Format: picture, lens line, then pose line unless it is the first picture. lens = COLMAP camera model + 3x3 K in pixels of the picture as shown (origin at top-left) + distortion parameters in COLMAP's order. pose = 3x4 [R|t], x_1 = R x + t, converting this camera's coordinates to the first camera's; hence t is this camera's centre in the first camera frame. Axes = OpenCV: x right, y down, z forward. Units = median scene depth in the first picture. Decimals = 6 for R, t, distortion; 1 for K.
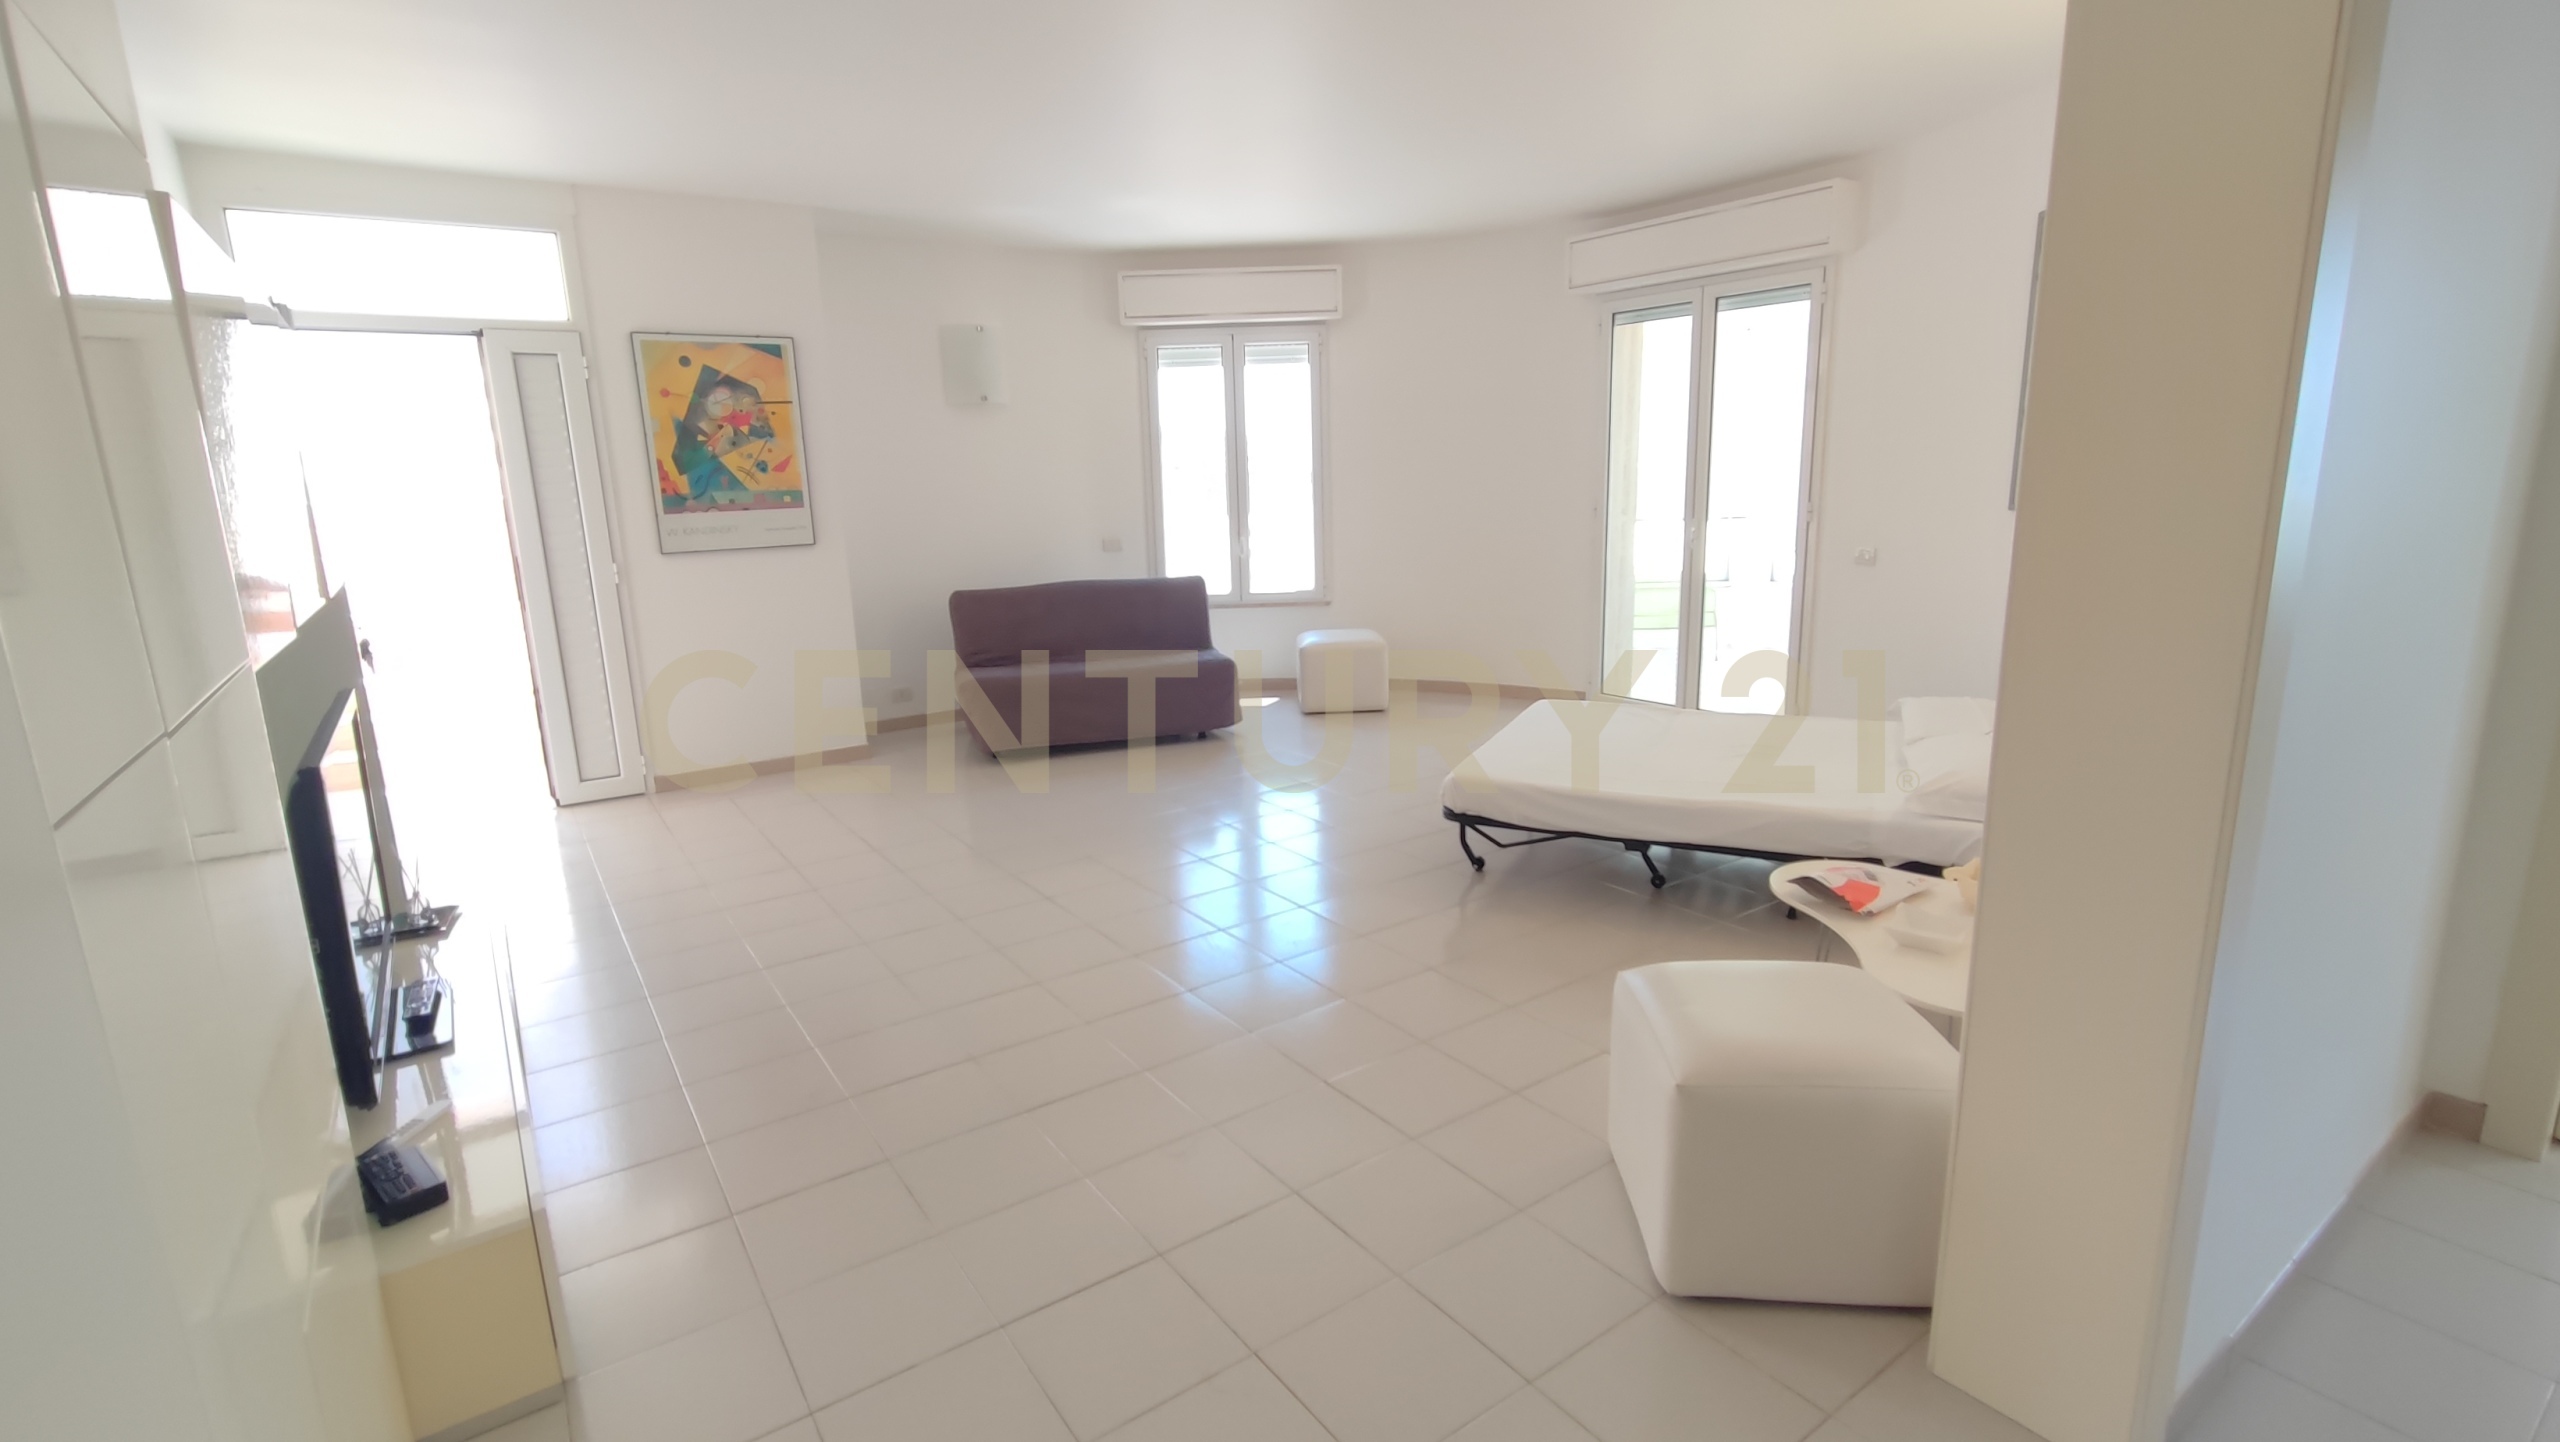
lens RADIAL K [[1163.7, 0, 1287.3], [0, 1163.7, 709.0], [0, 0, 1]] dist [-0.015975, 0.010400]
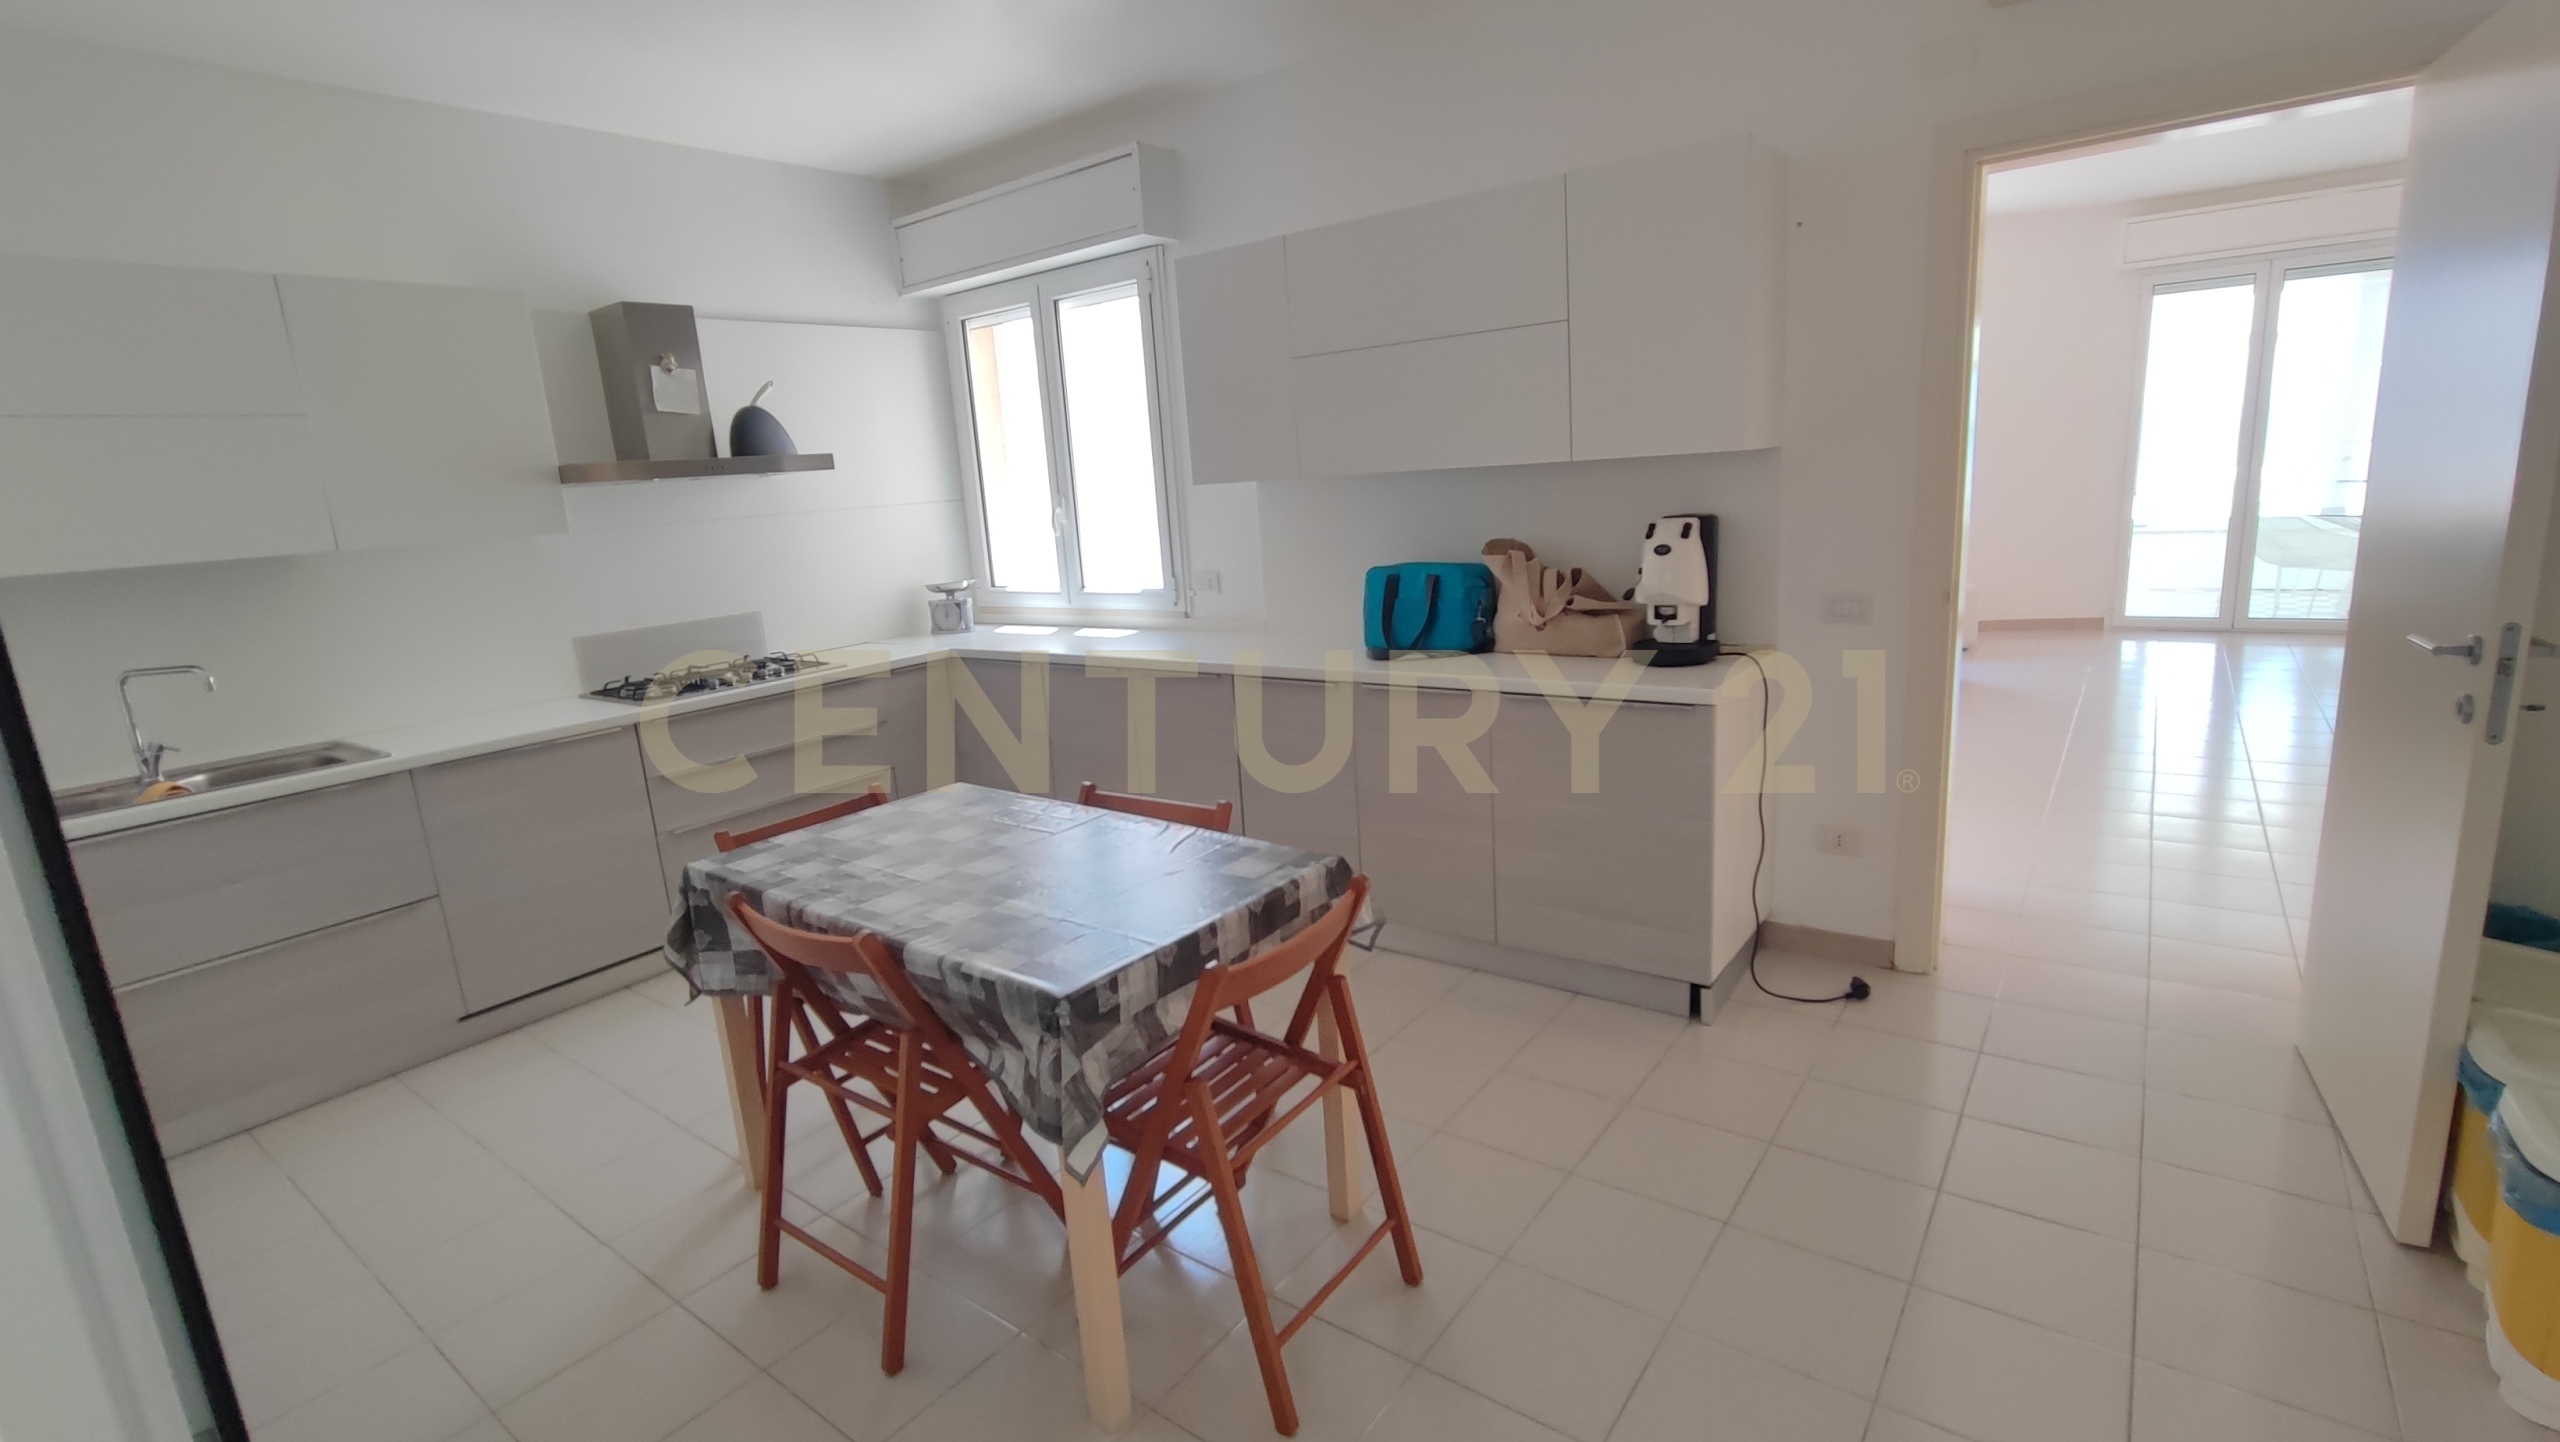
lens RADIAL K [[1163.7, 0, 1270.5], [0, 1163.7, 721.5], [0, 0, 1]] dist [-0.015975, 0.010400]
pose [[0.957525, -0.090803, 0.273681, -1.084183], [0.094559, 0.995519, -0.000533, 0.012495], [-0.272406, 0.026389, 0.961820, 0.160024]]
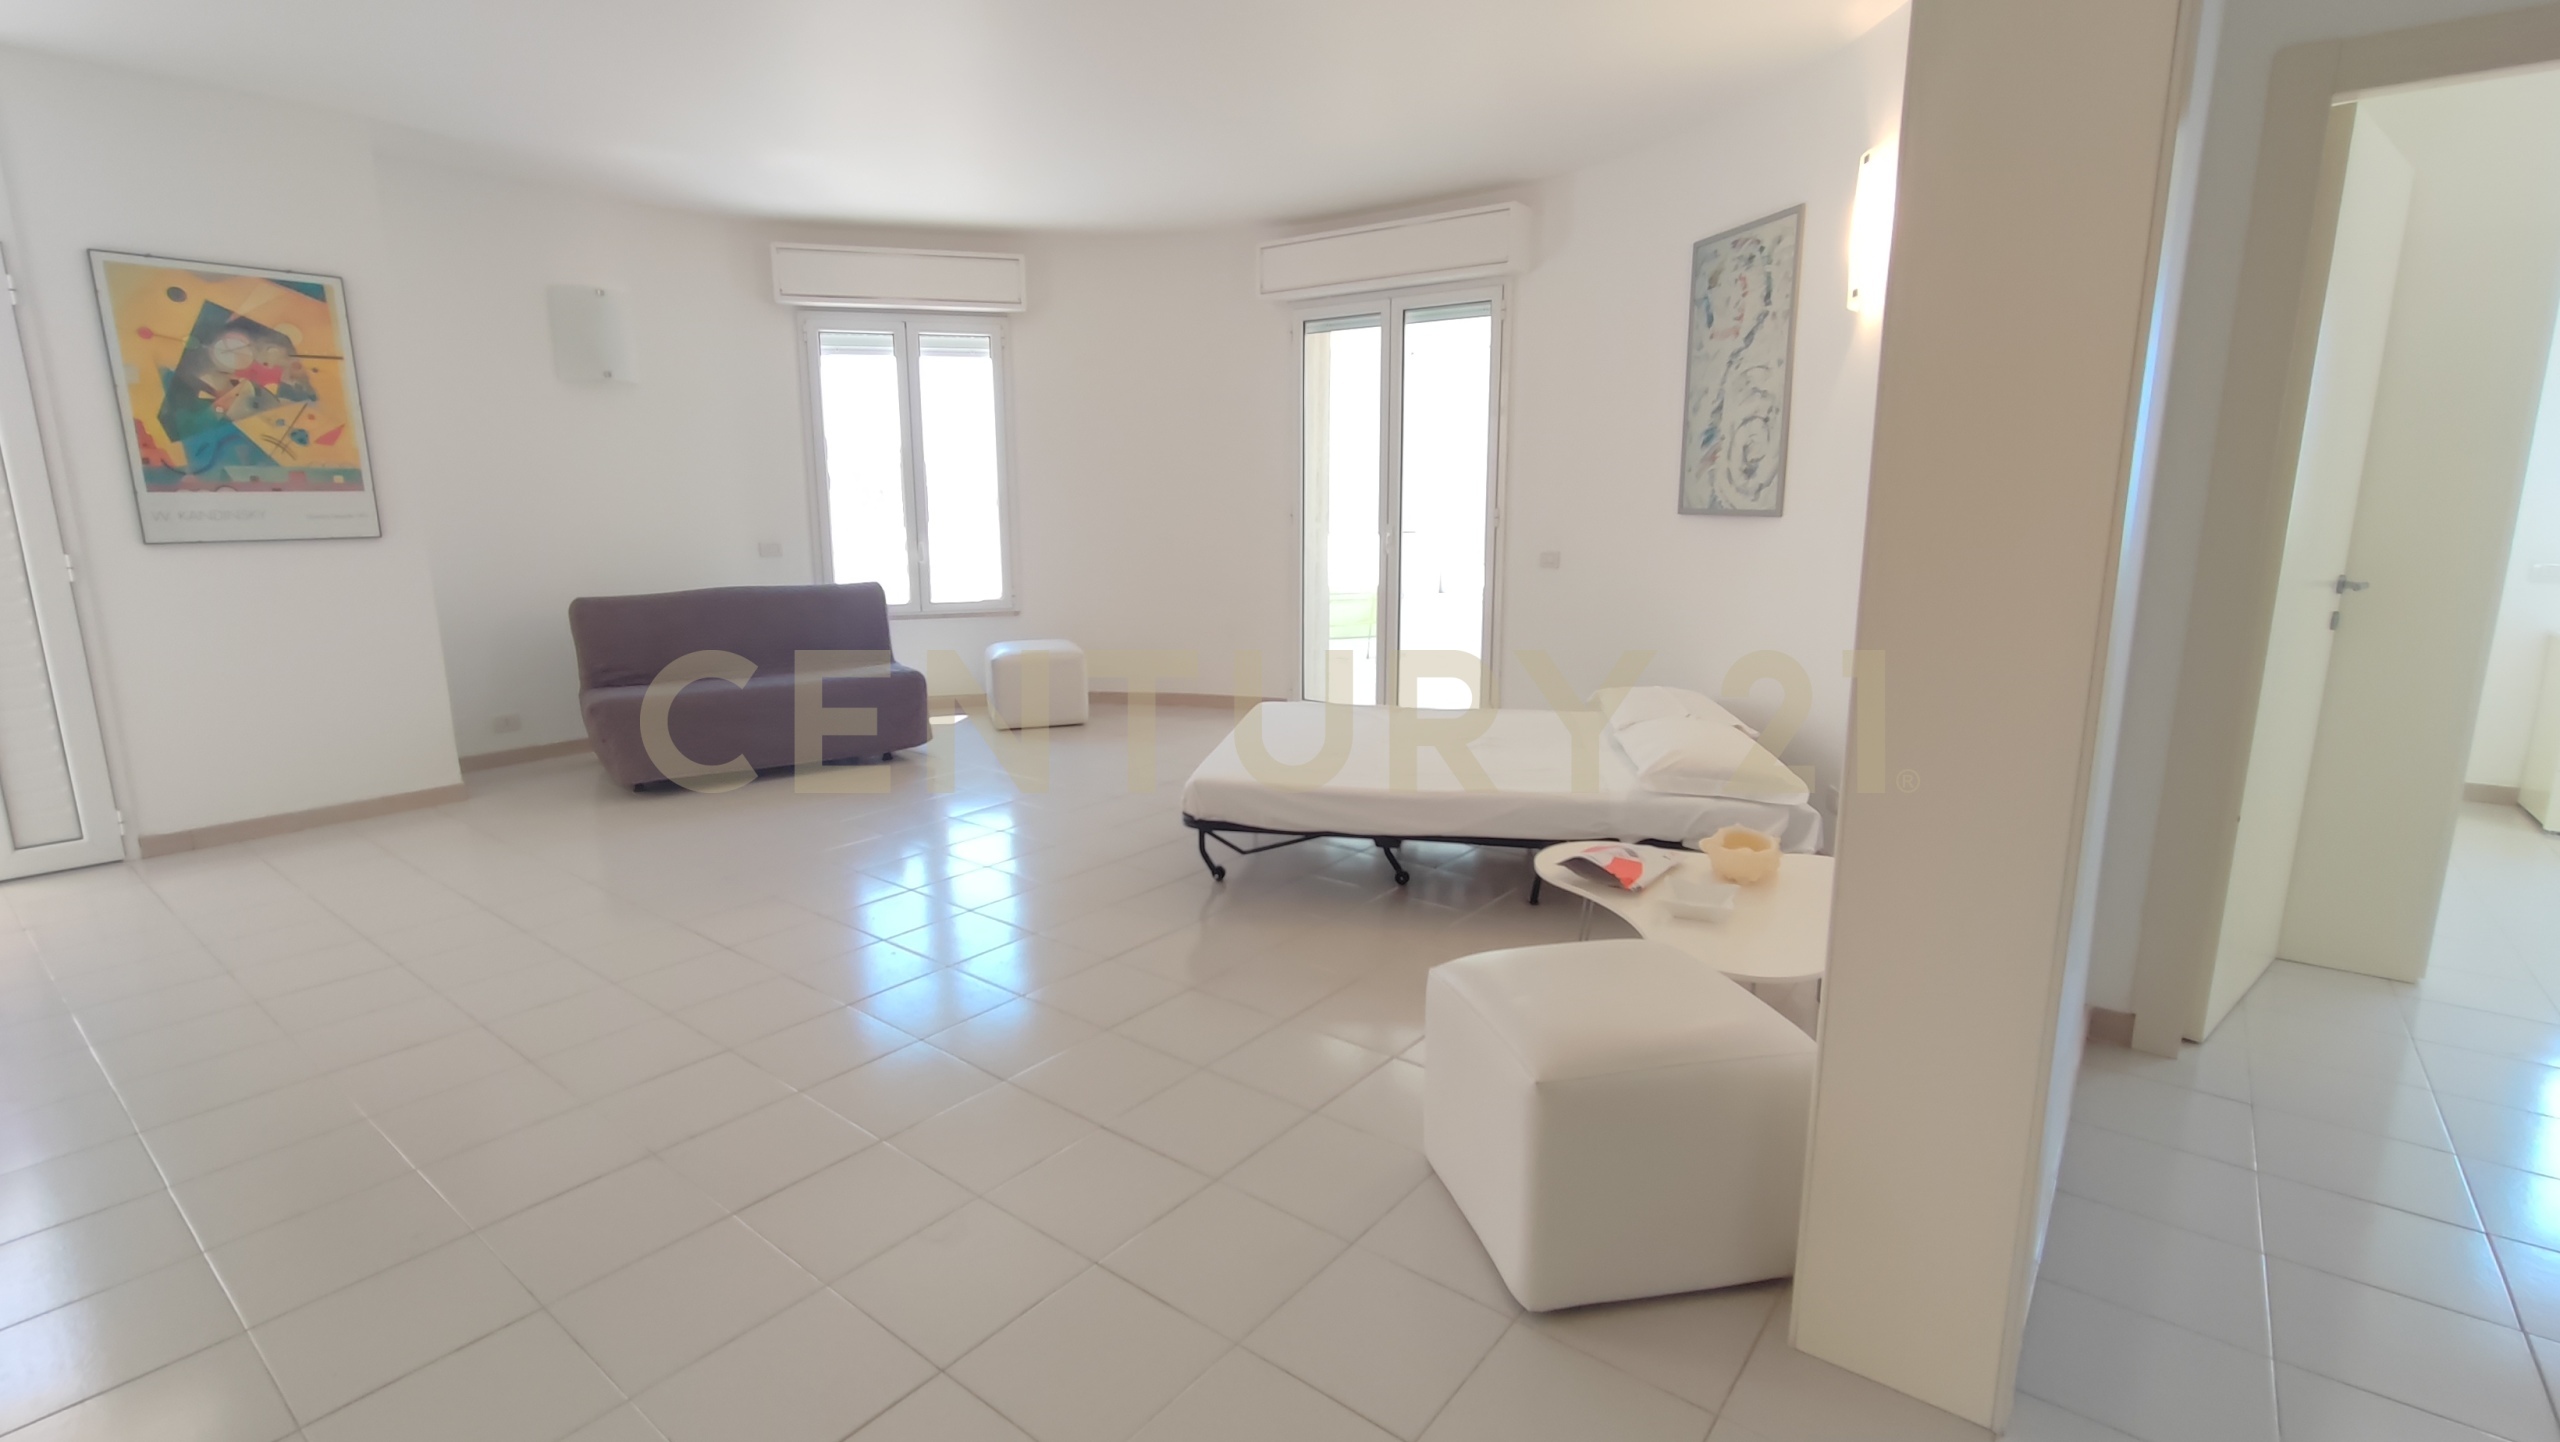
lens RADIAL K [[1163.7, 0, 1292.5], [0, 1163.7, 710.7], [0, 0, 1]] dist [-0.015975, 0.010400]
pose [[0.958284, -0.030486, 0.284186, -0.031062], [0.035351, 0.999303, -0.012005, 0.010284], [-0.283622, 0.021550, 0.958694, 0.050611]]
